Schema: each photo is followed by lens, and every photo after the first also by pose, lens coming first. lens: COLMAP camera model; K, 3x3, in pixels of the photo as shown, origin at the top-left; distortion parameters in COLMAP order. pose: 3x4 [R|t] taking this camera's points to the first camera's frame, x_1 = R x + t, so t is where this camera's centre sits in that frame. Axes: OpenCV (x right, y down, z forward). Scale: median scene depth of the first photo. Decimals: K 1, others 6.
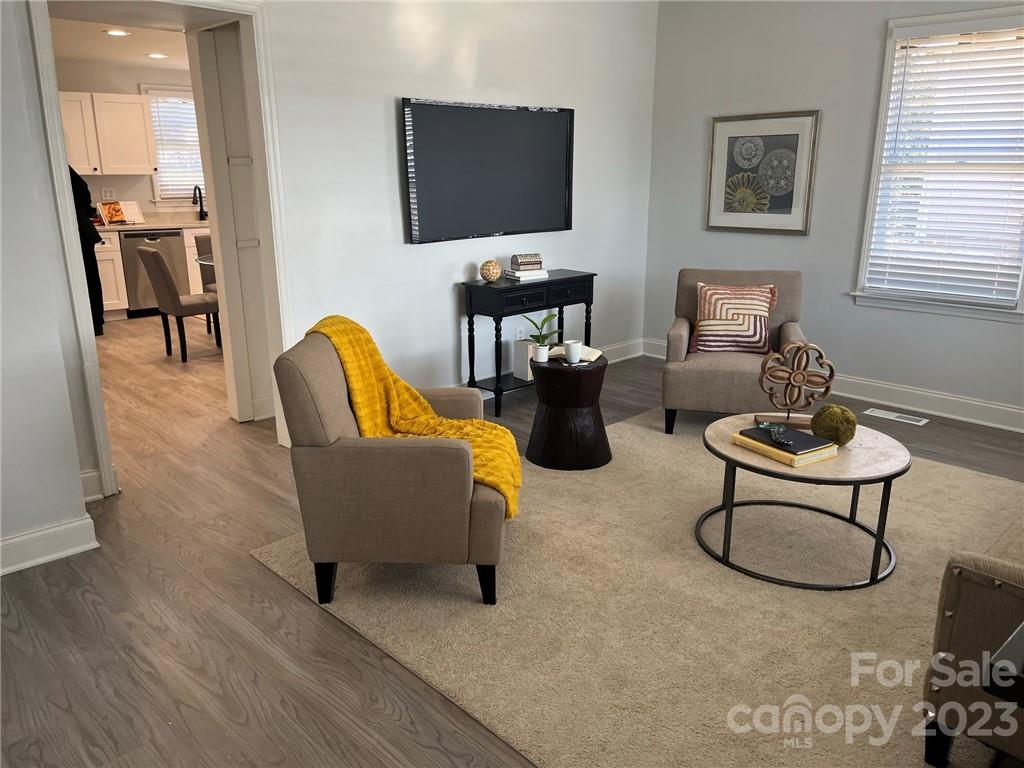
lens RADIAL K [[773.5, 0, 506.2], [0, 773.5, 389.1], [0, 0, 1]] dist [0.058435, -0.084520]
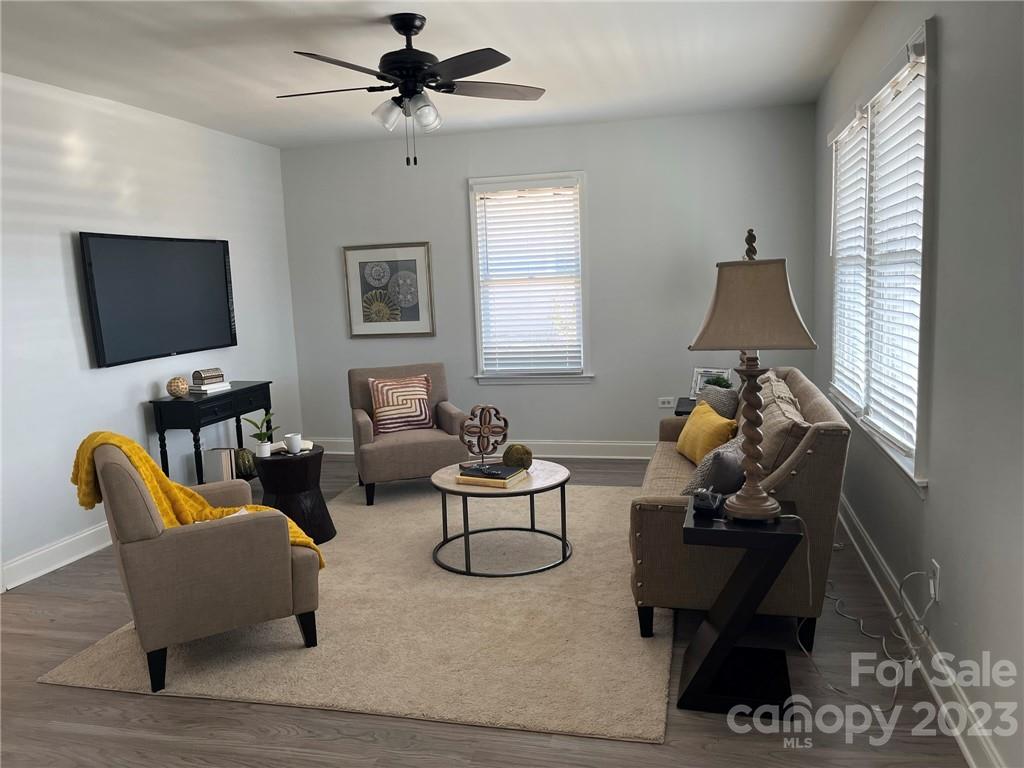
lens RADIAL K [[773.5, 0, 516.4], [0, 773.5, 384.5], [0, 0, 1]] dist [0.058435, -0.084520]
pose [[0.841878, -0.102760, 0.529794, -0.204570], [0.183219, 0.977820, -0.101487, 0.037806], [-0.507614, 0.182508, 0.842032, -0.134195]]
